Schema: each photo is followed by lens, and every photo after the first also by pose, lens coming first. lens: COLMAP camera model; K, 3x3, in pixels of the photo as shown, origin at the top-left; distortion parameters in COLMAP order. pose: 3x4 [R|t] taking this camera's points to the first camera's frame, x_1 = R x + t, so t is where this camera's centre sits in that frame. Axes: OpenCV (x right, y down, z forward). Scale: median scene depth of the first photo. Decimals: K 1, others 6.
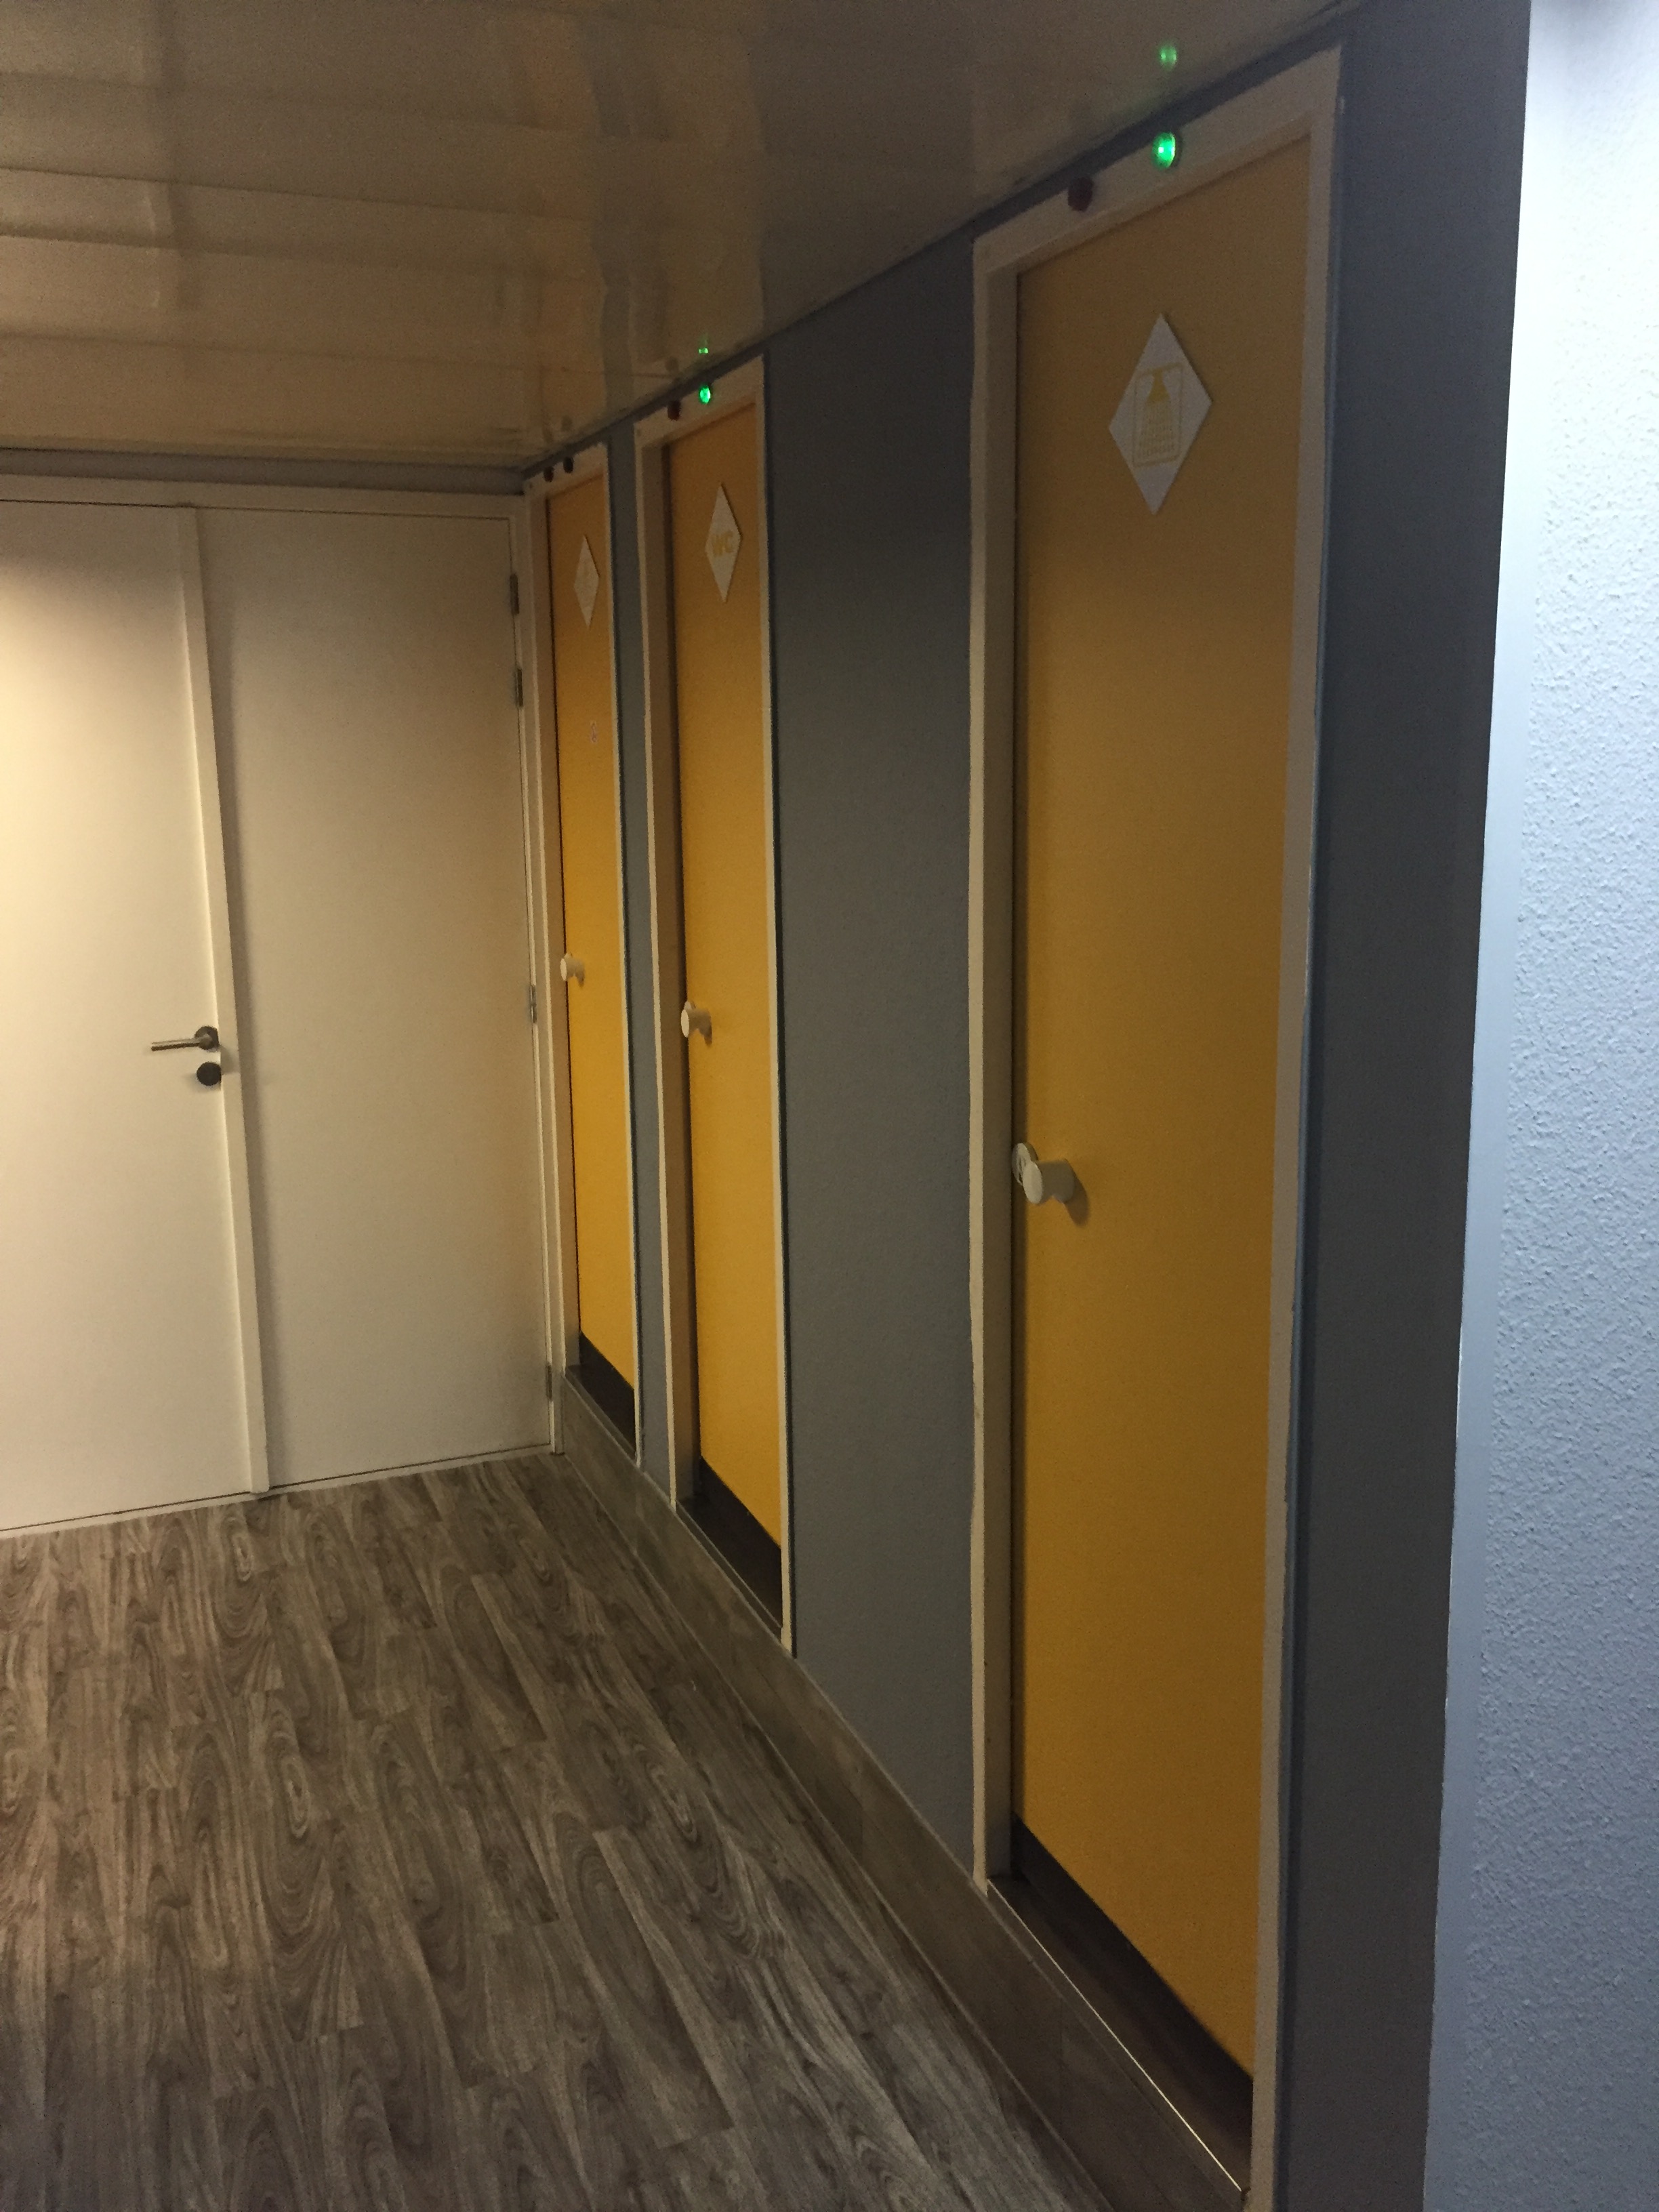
lens RADIAL K [[1886.8, 0, 827.5], [0, 1886.8, 1105.9], [0, 0, 1]] dist [-0.037947, -0.011215]
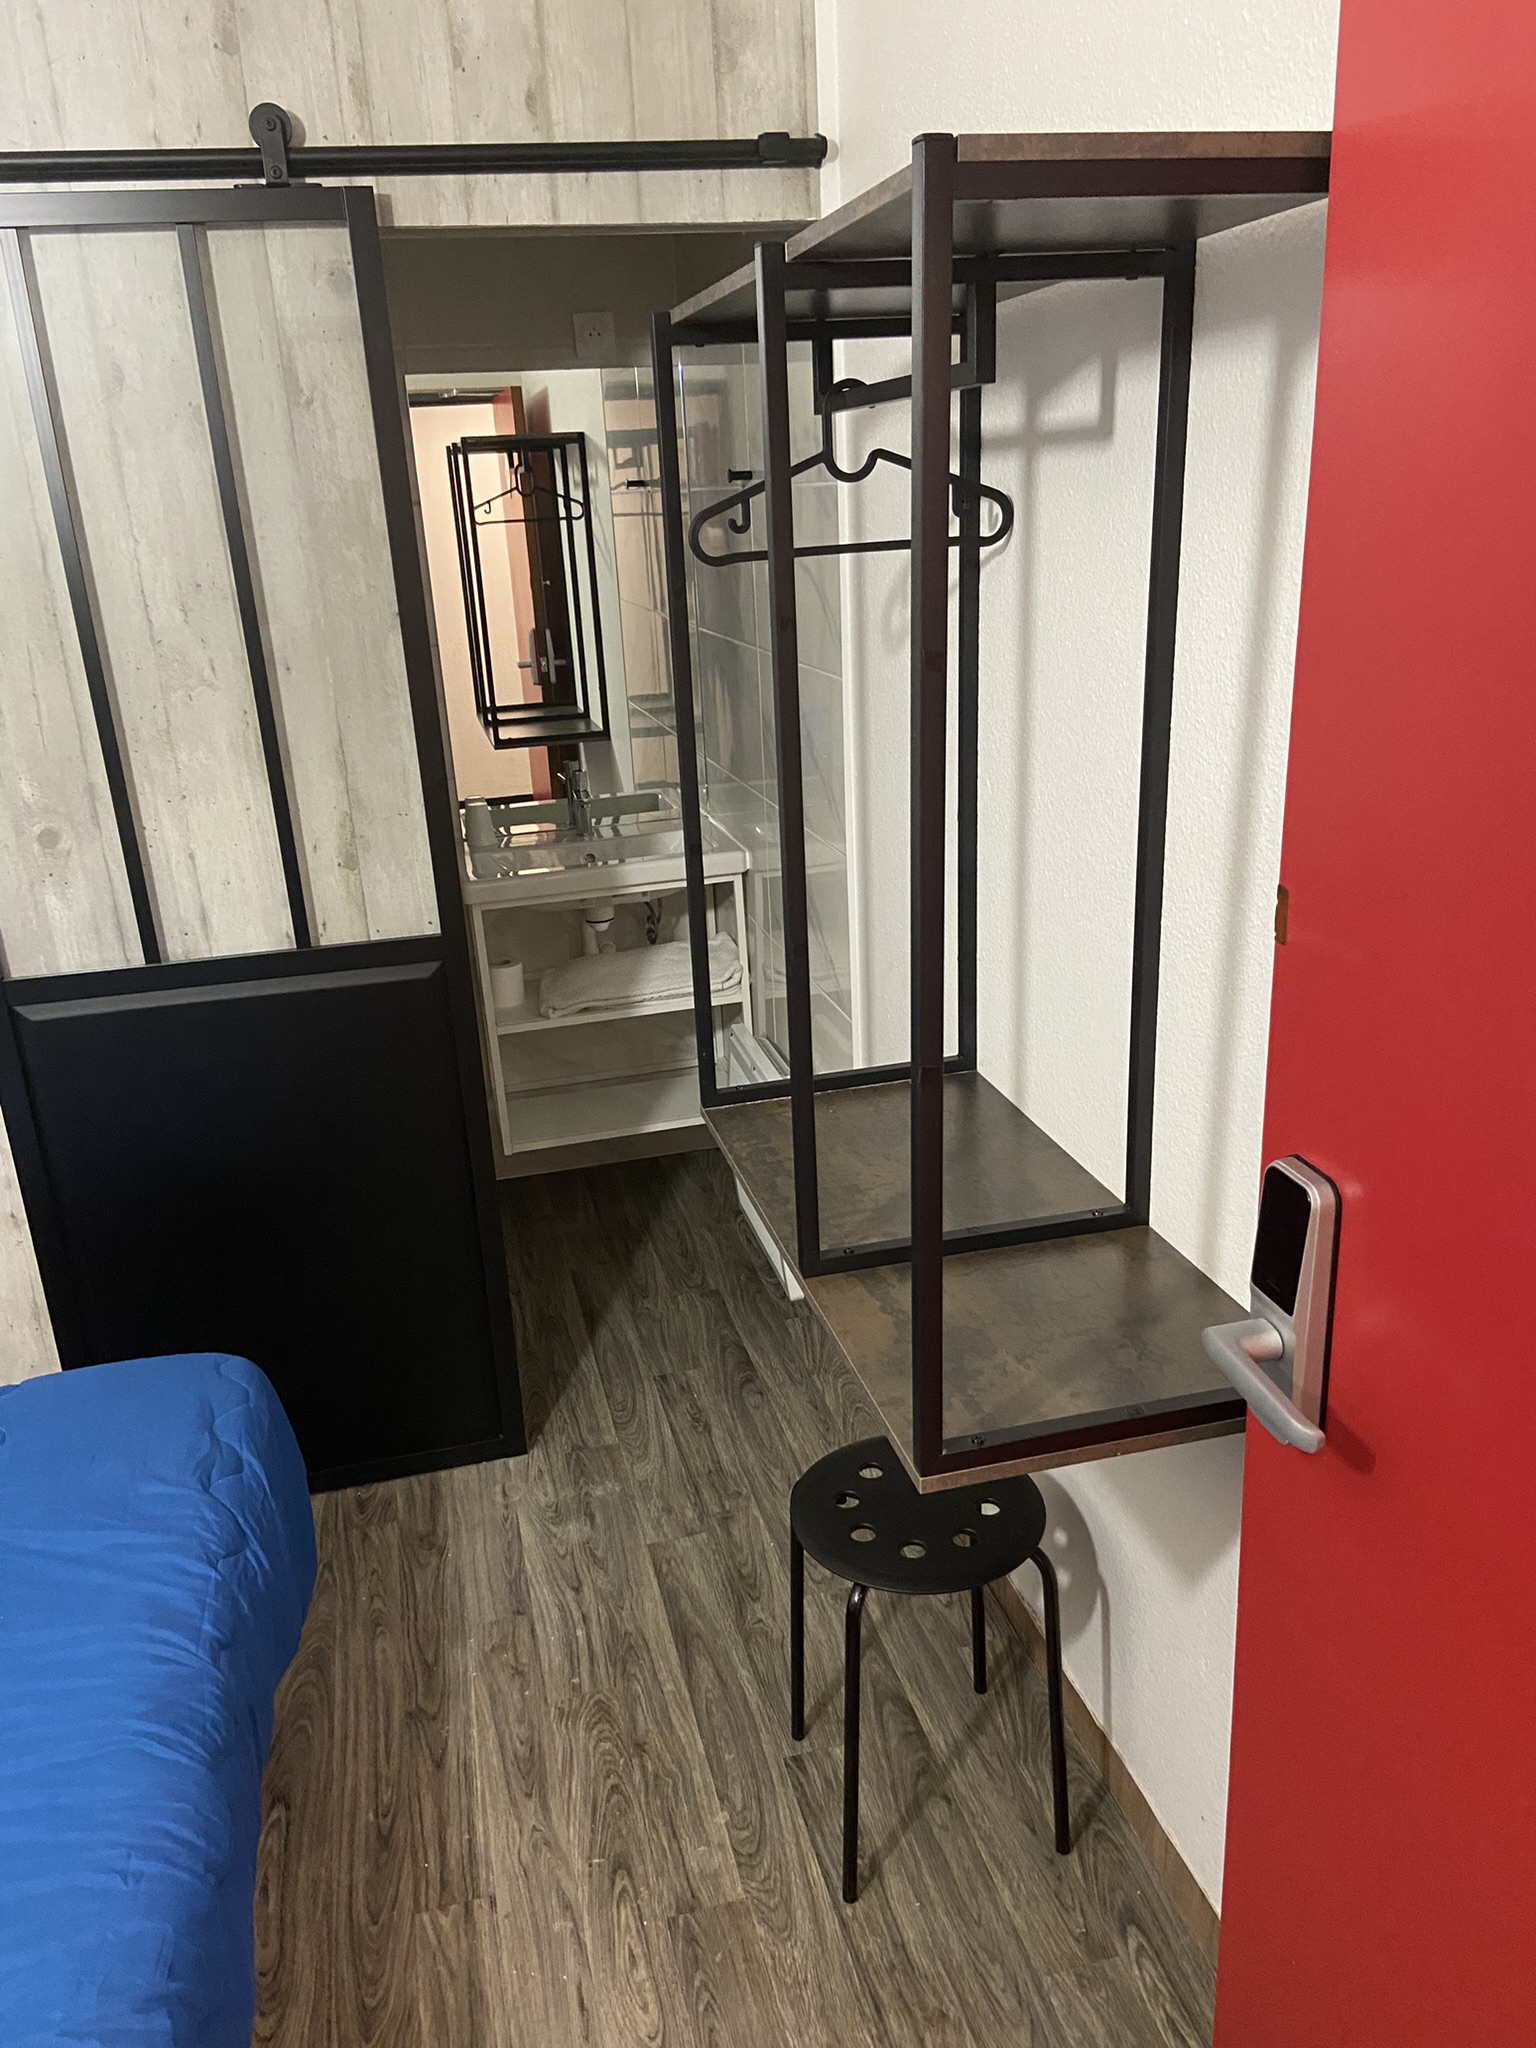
lens RADIAL K [[1545.6, 0, 772.0], [0, 1545.6, 1021.2], [0, 0, 1]] dist [-0.010920, -0.002893]
pose [[-0.991299, -0.063921, 0.115068, -0.574031], [0.003340, 0.861680, 0.507441, -0.283031], [-0.131588, 0.503410, -0.853969, 1.412398]]
